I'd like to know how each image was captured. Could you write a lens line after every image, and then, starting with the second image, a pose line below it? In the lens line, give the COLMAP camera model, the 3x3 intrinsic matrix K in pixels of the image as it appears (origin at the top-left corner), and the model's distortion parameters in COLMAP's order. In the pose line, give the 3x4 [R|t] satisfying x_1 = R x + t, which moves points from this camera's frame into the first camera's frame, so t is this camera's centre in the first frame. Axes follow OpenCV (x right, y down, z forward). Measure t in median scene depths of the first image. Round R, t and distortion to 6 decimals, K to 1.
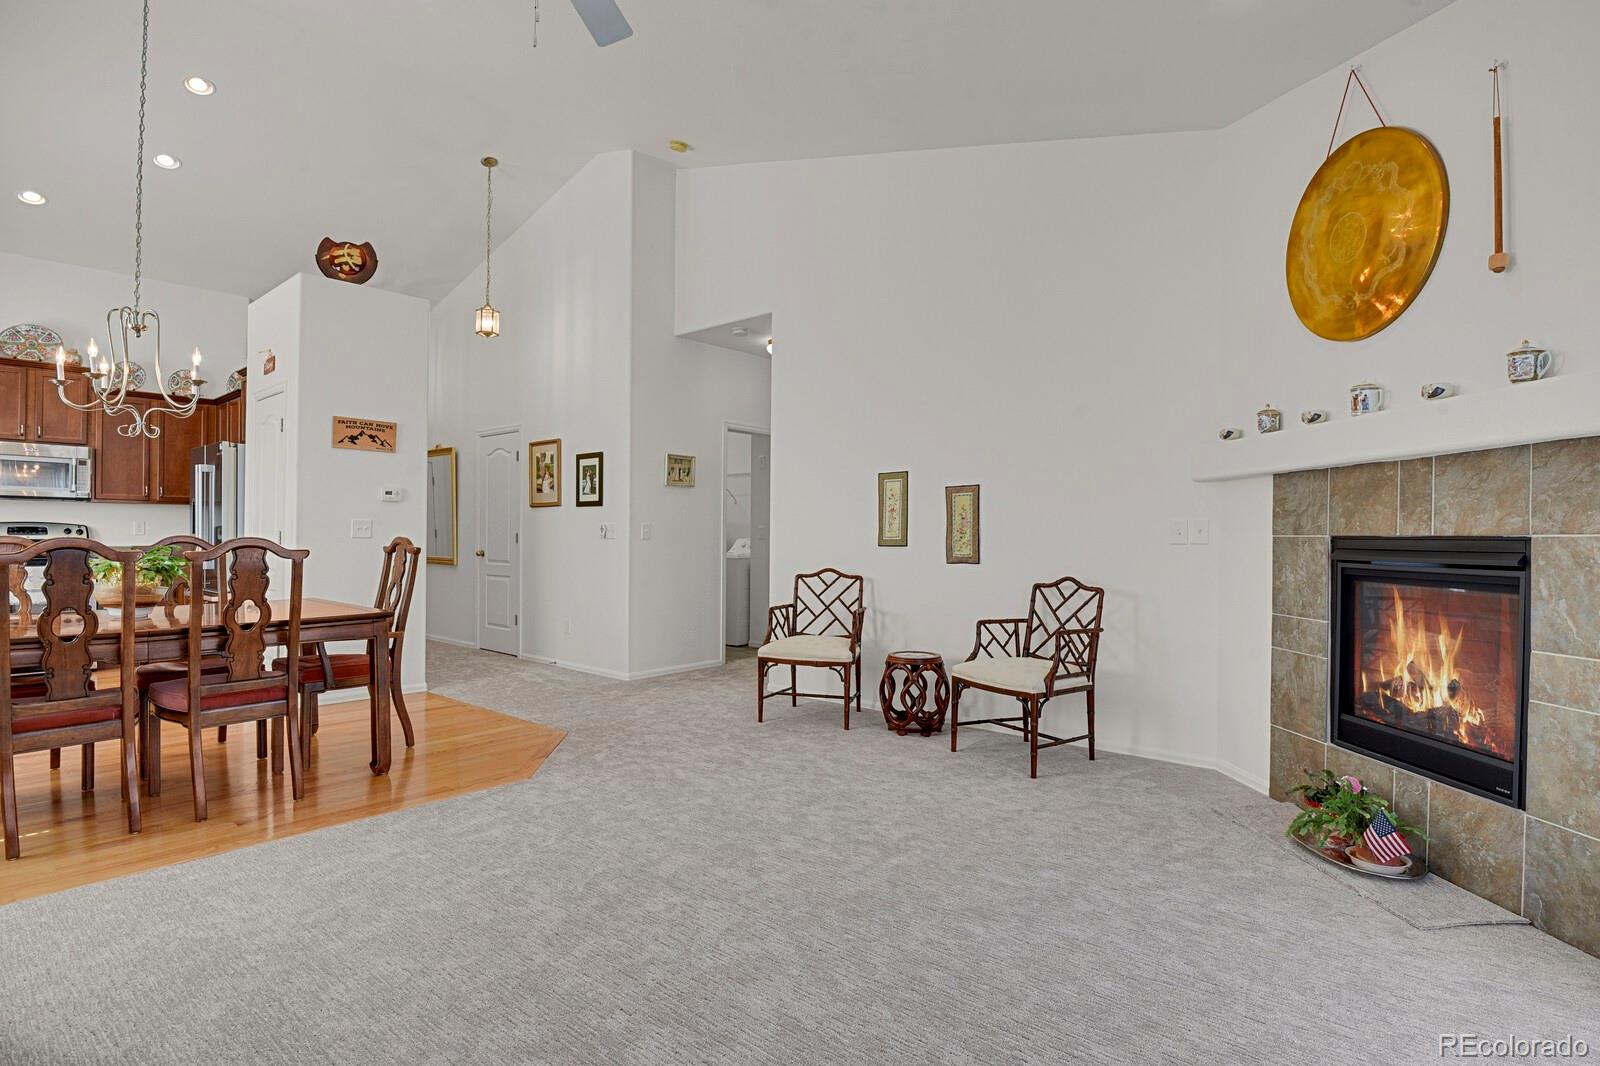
lens RADIAL K [[799.6, 0, 796.8], [0, 799.6, 537.4], [0, 0, 1]] dist [-0.027922, 0.000466]
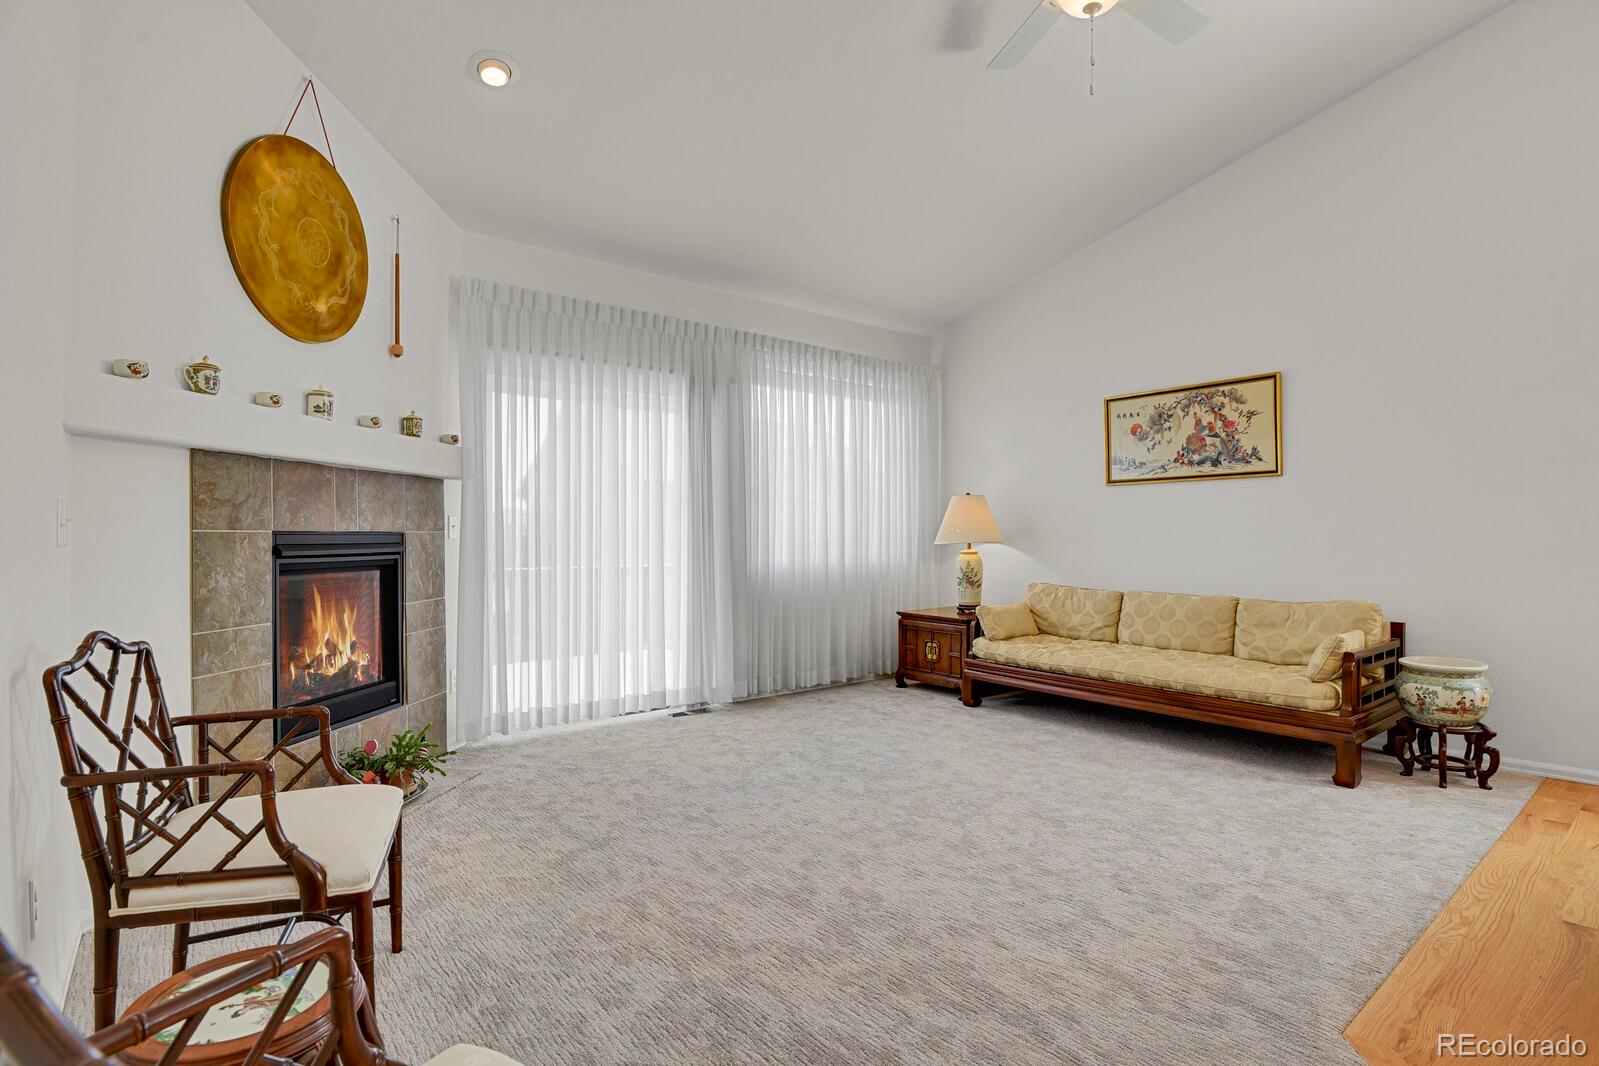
lens RADIAL K [[778.6, 0, 800.9], [0, 778.6, 539.6], [0, 0, 1]] dist [-0.019863, -0.008291]
pose [[-0.983695, -0.009936, 0.179568, -0.102426], [-0.008530, 0.999927, 0.008597, -0.004855], [-0.179640, 0.006925, -0.983708, 1.711922]]
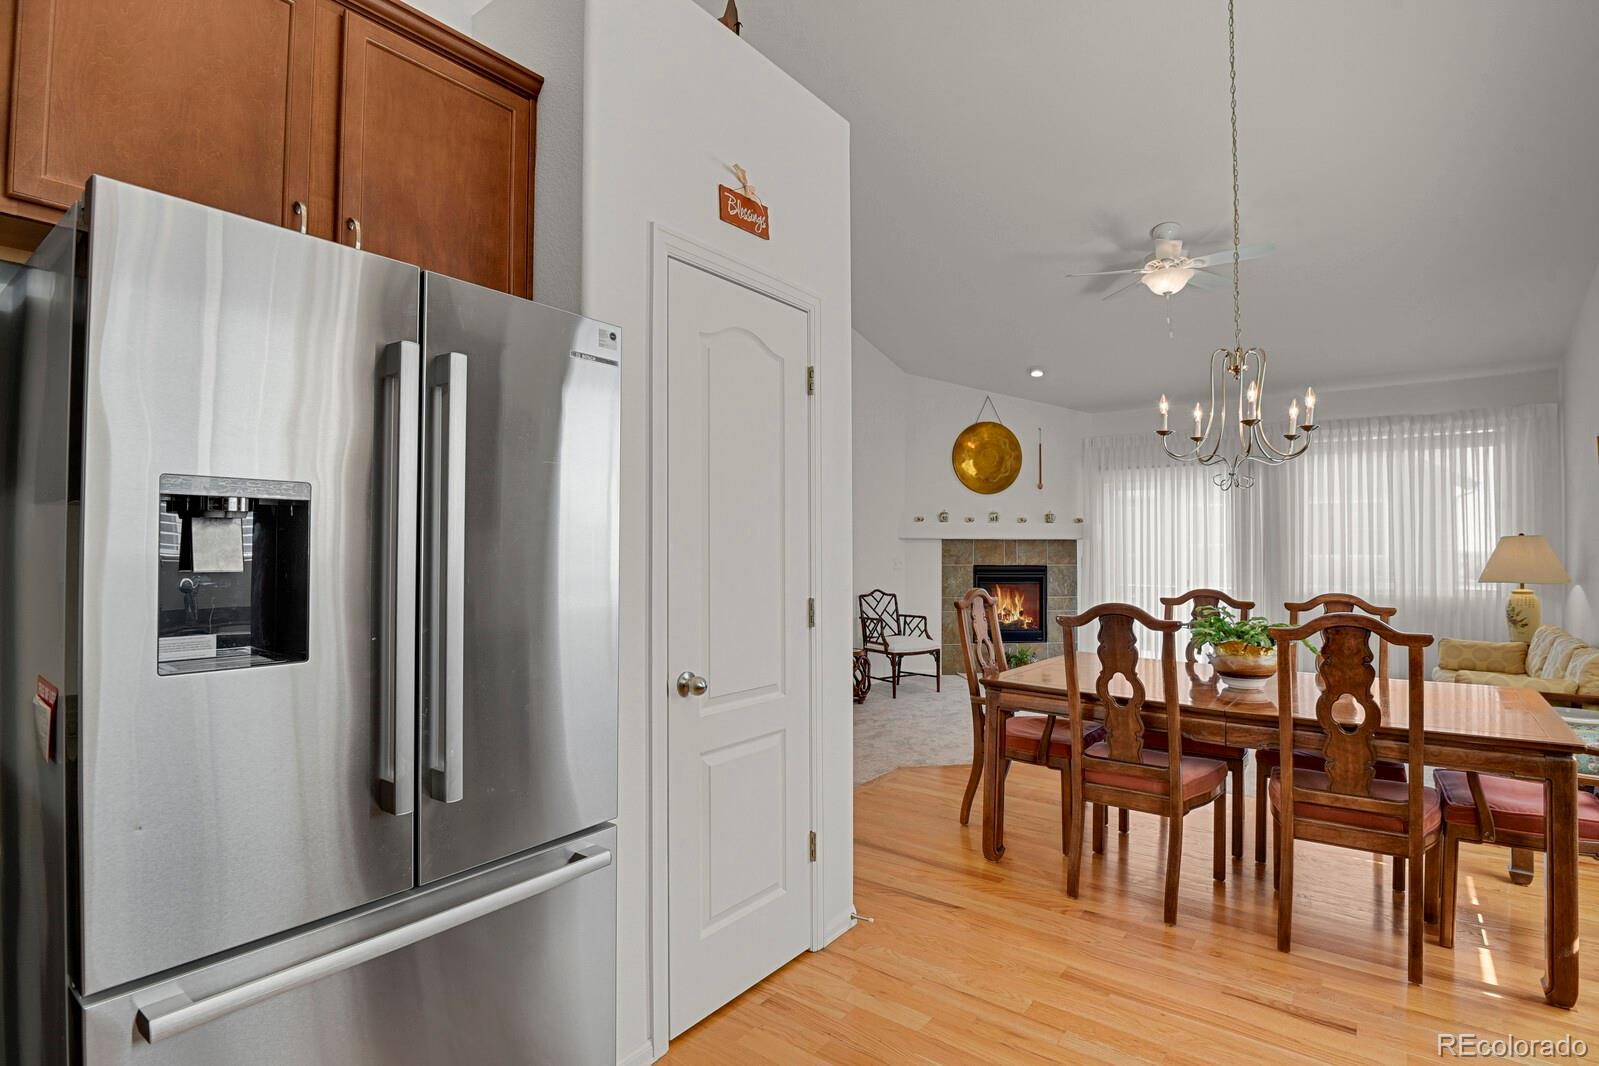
lens RADIAL K [[778.6, 0, 800.9], [0, 778.6, 539.6], [0, 0, 1]] dist [-0.019863, -0.008291]
pose [[-0.048004, 0.006561, 0.998826, -1.825530], [-0.004061, 0.999969, -0.006763, -0.065028], [-0.998839, -0.004381, -0.047975, 1.633606]]
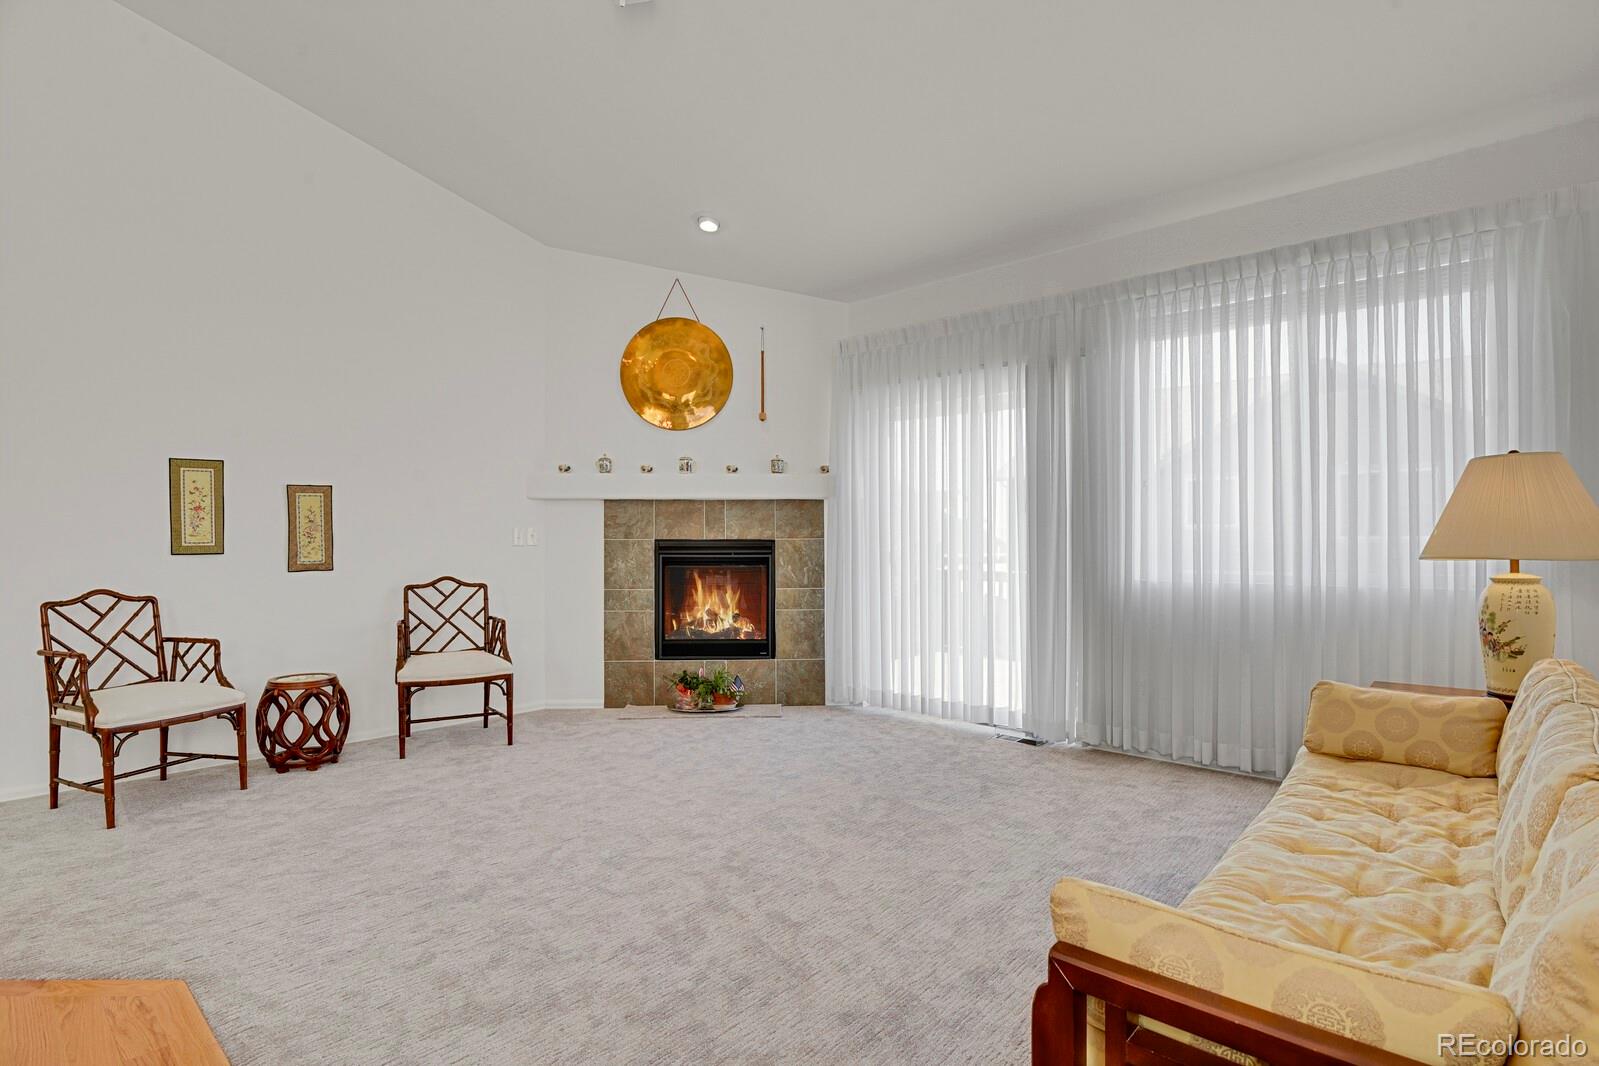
lens RADIAL K [[778.6, 0, 800.9], [0, 778.6, 539.6], [0, 0, 1]] dist [-0.019863, -0.008291]
pose [[0.012214, -0.007011, 0.999901, -0.969483], [0.001898, 0.999974, 0.006988, -0.012040], [-0.999924, 0.001812, 0.012227, 0.634231]]
